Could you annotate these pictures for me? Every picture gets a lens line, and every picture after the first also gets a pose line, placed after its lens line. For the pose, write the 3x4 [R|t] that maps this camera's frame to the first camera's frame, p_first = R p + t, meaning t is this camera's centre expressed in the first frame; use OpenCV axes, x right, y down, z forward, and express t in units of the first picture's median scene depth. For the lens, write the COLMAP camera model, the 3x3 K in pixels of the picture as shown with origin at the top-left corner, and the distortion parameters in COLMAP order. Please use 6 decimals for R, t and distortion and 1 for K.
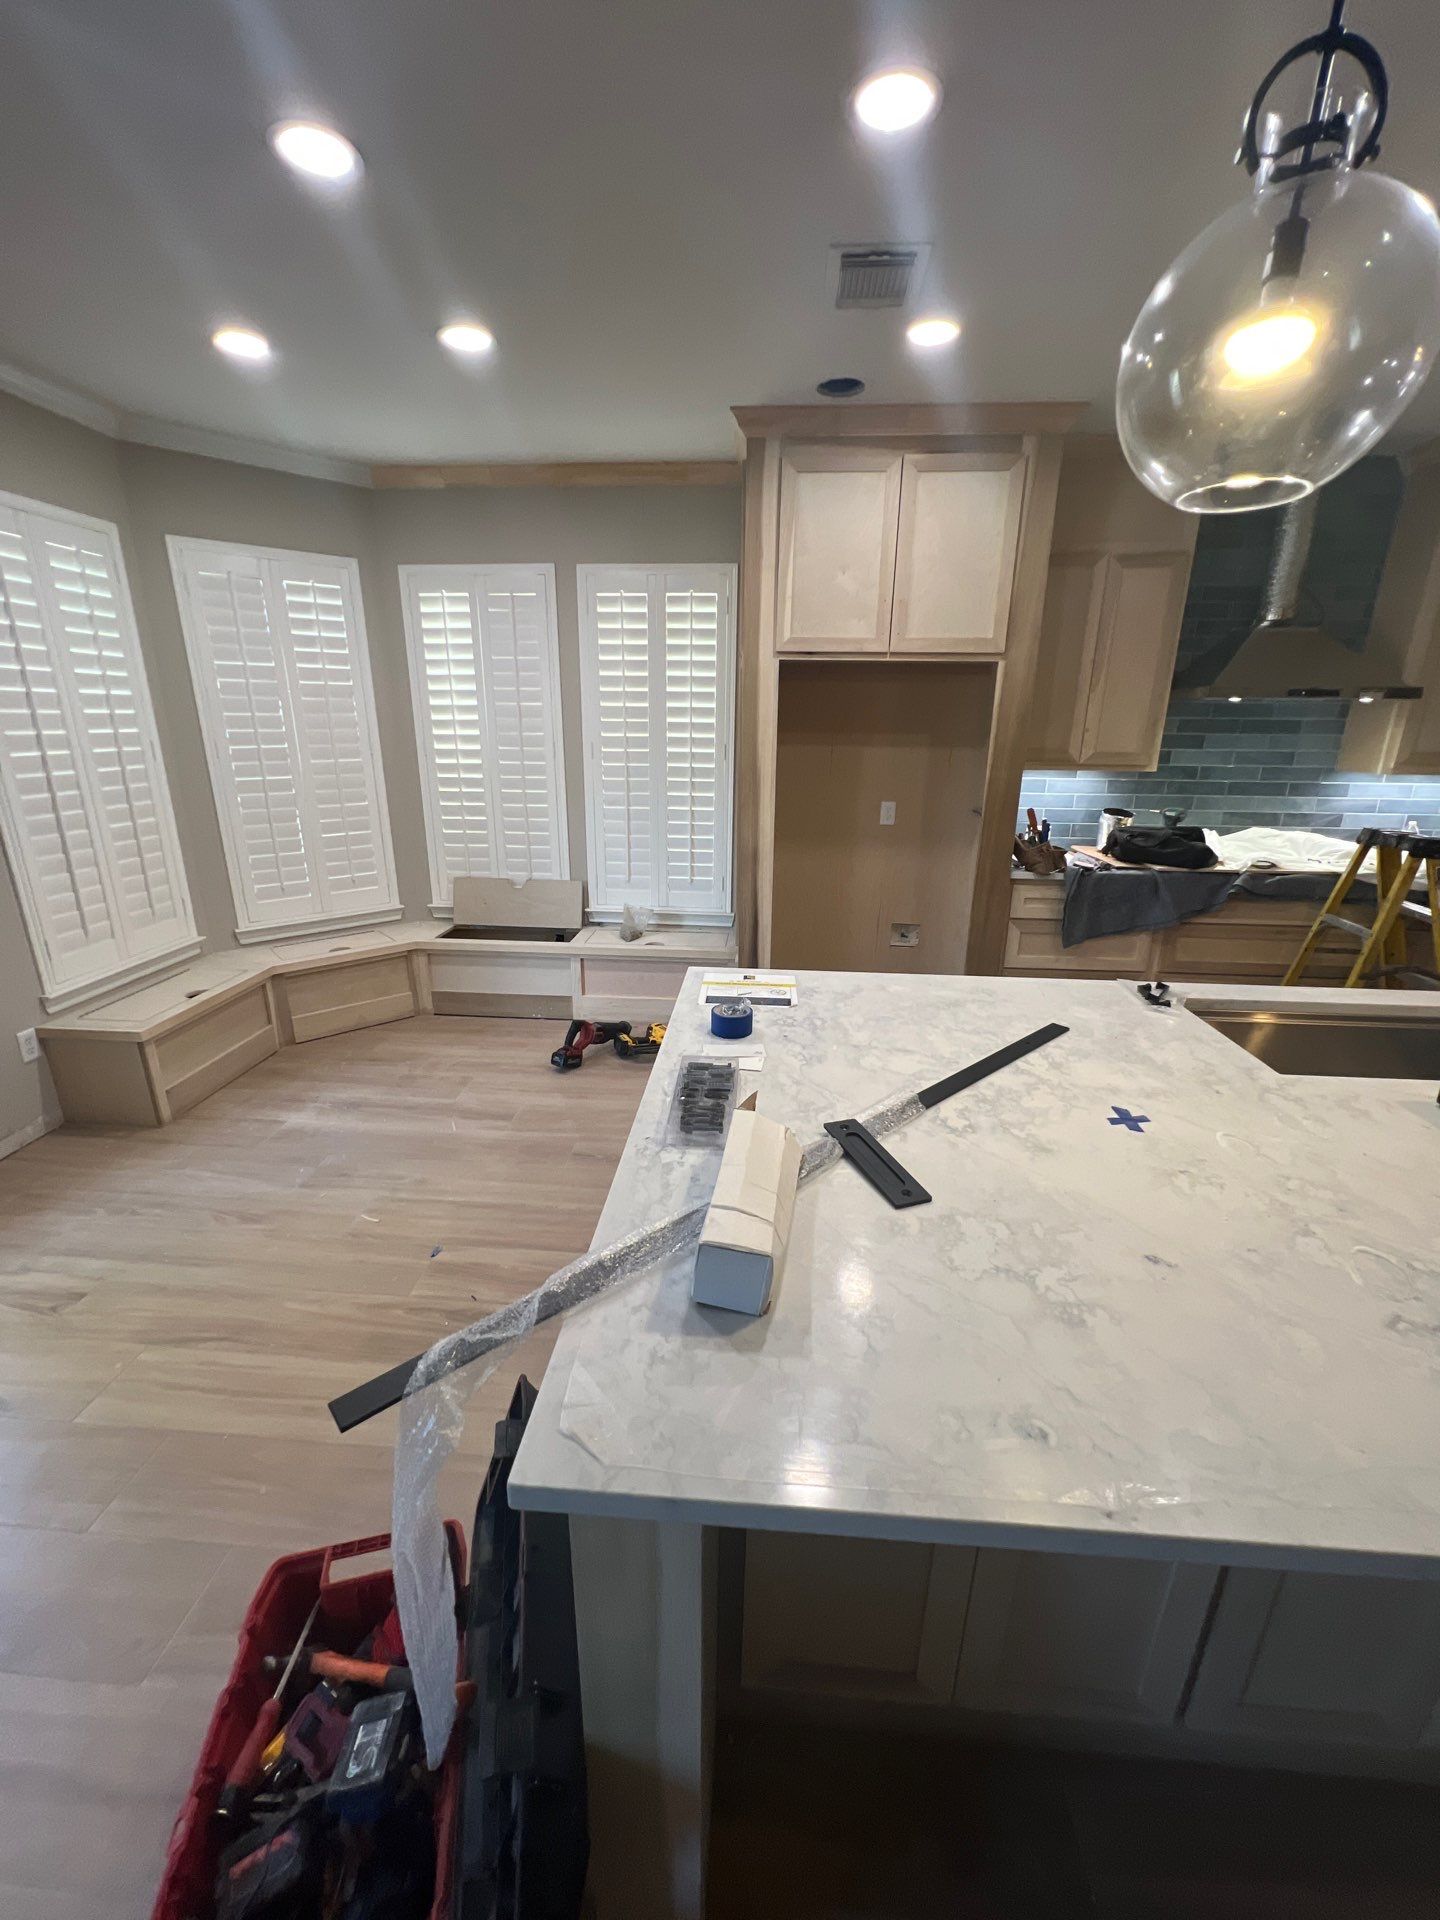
lens RADIAL K [[768.0, 0, 716.6], [0, 768.0, 960.5], [0, 0, 1]] dist [-0.002515, -0.000071]
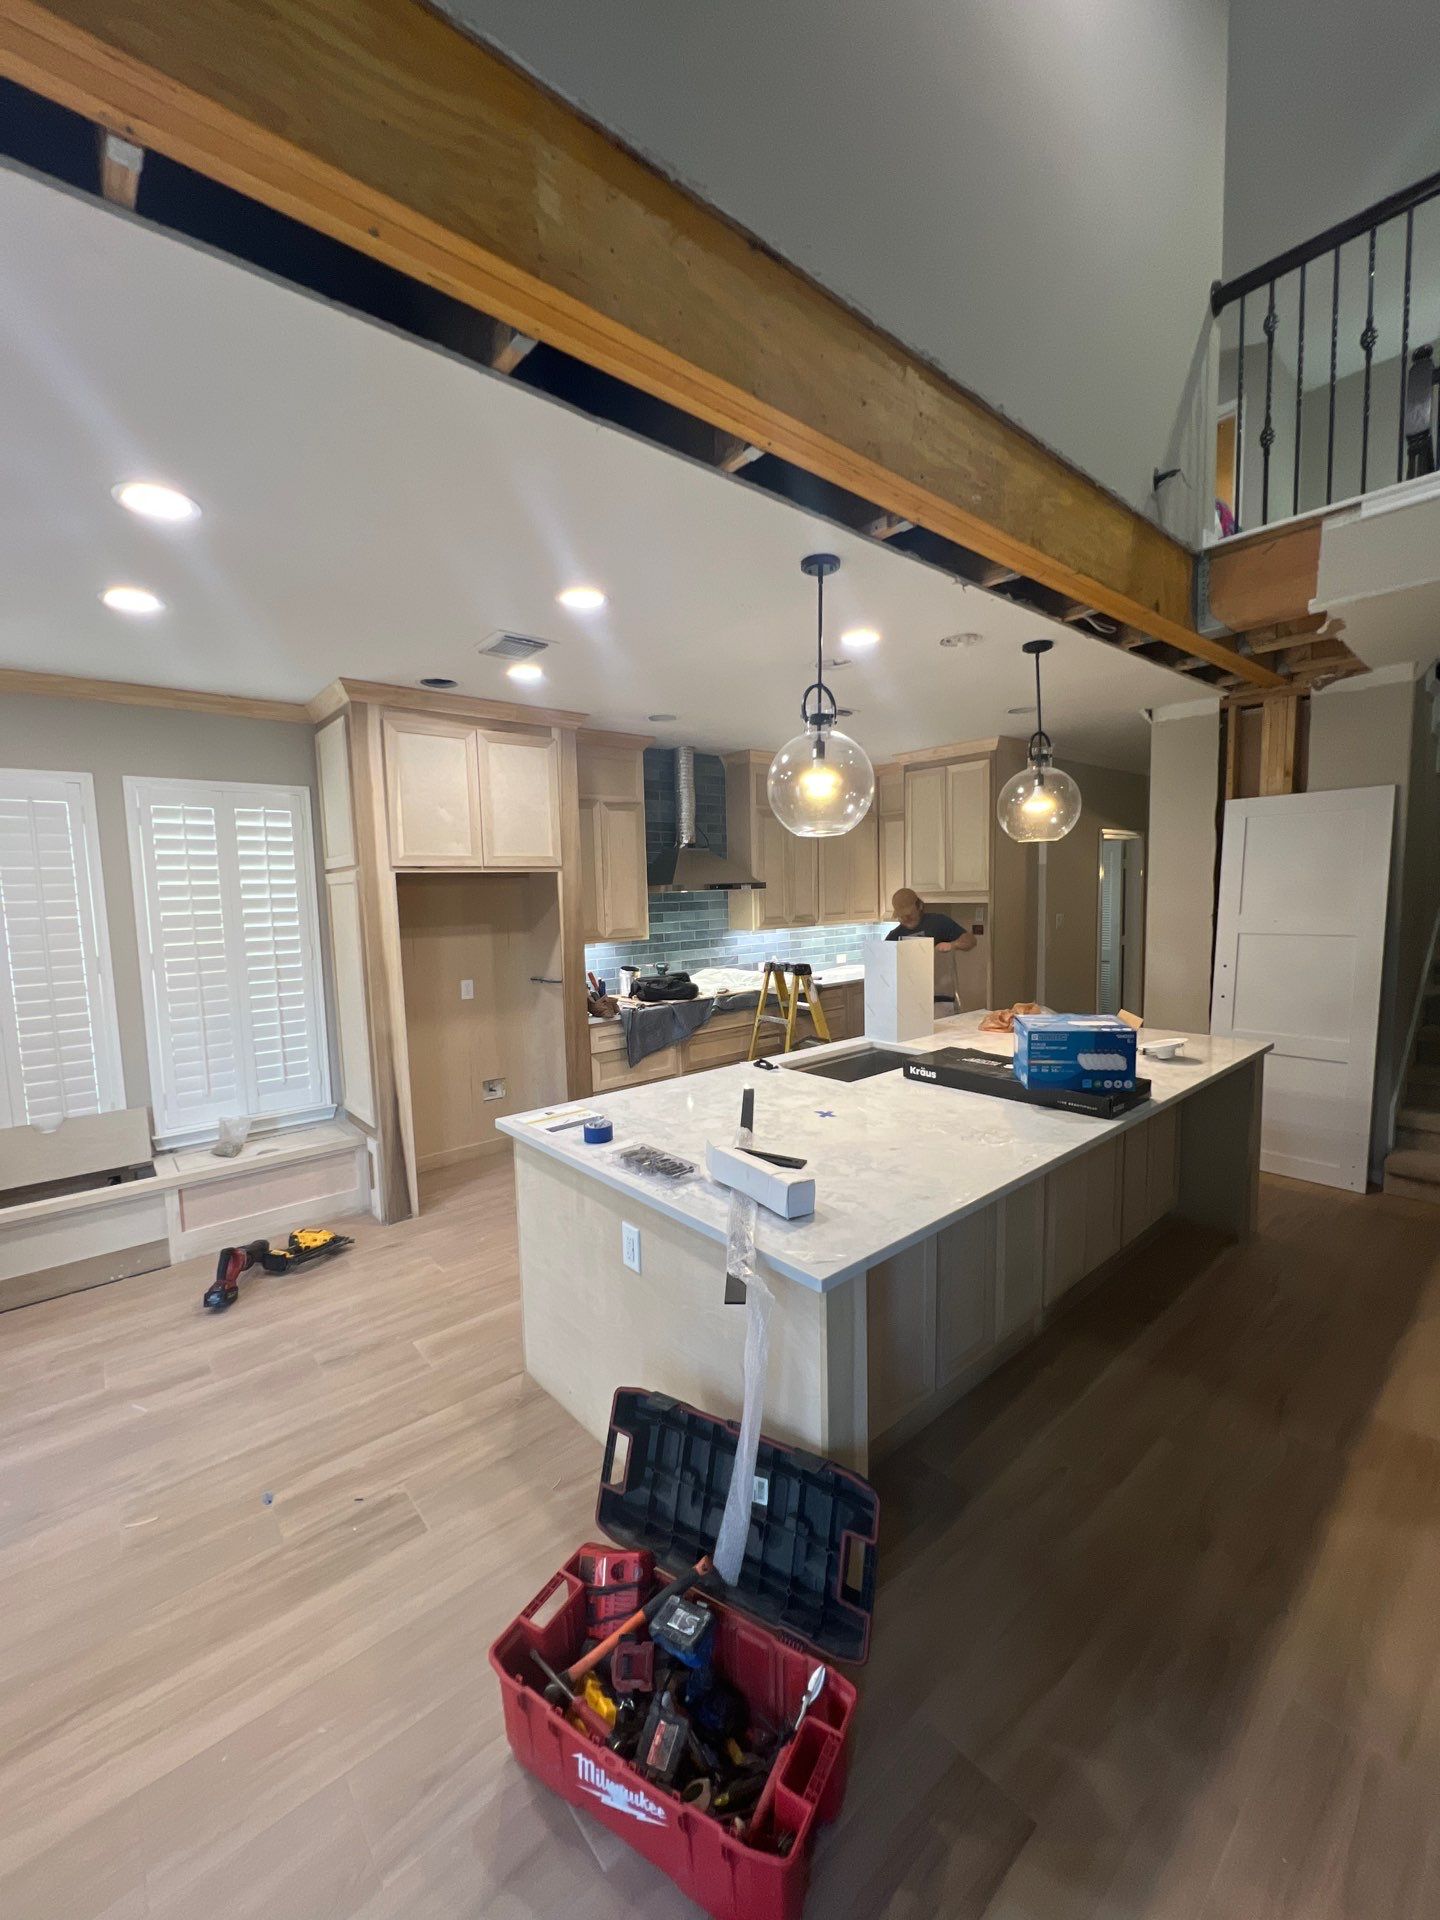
lens RADIAL K [[767.4, 0, 717.5], [0, 767.4, 961.0], [0, 0, 1]] dist [-0.001874, 0.000311]
pose [[0.708514, -0.094178, 0.699384, -0.389874], [0.242379, 0.963242, -0.115834, -0.004438], [-0.662767, 0.251586, 0.705298, -0.120022]]
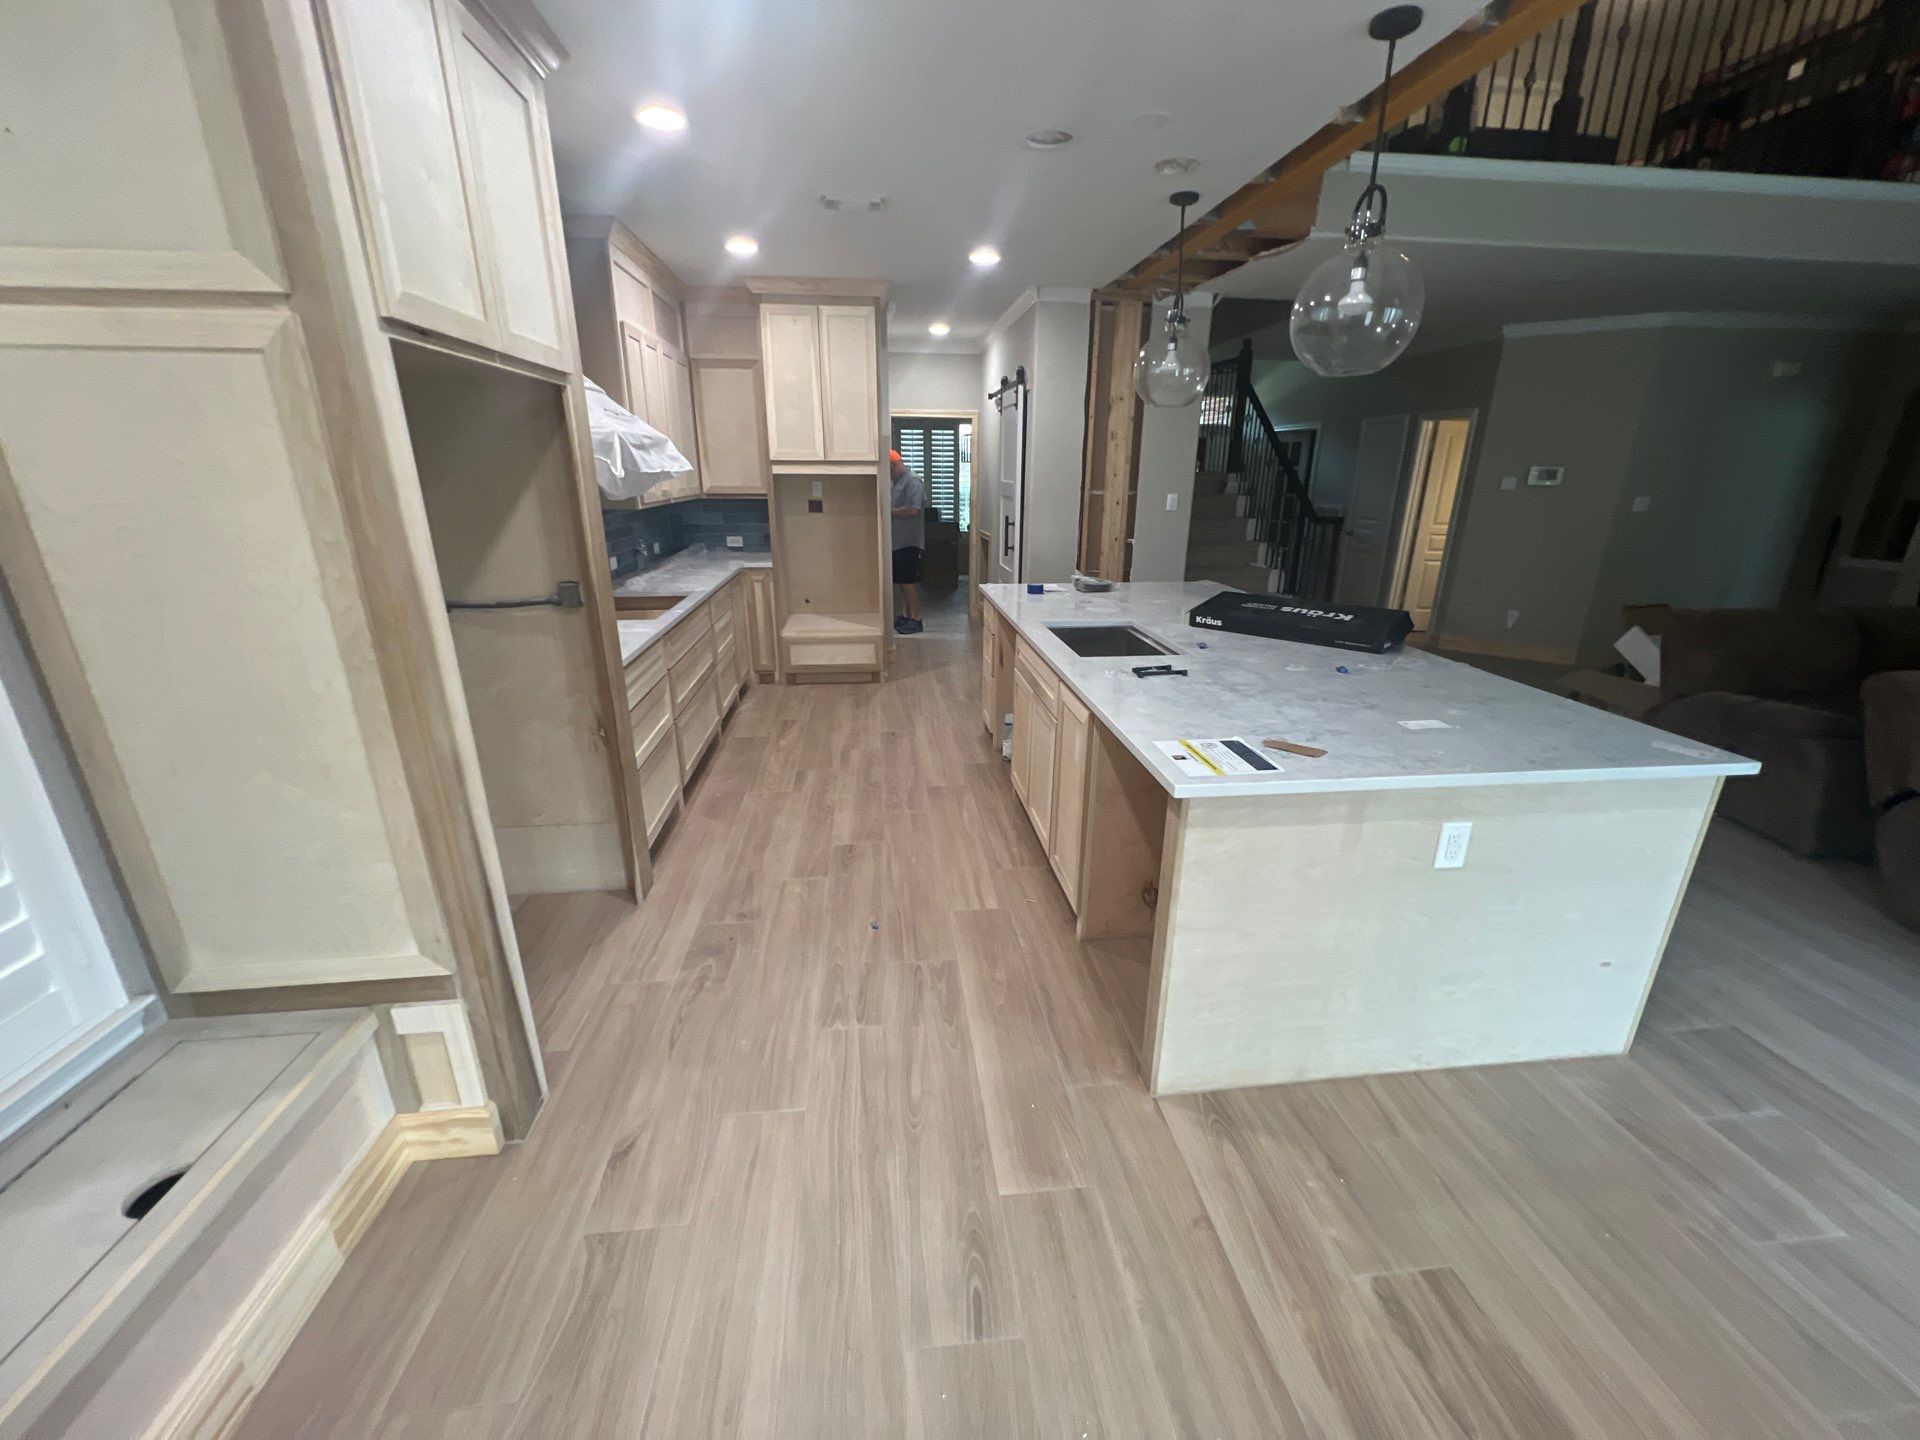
lens RADIAL K [[767.7, 0, 958.7], [0, 767.7, 722.1], [0, 0, 1]] dist [-0.002056, 0.000454]
pose [[-0.187234, -0.320340, 0.928615, -0.445552], [0.285864, 0.886650, 0.363502, -0.253060], [-0.939801, 0.333517, -0.074437, 0.771051]]
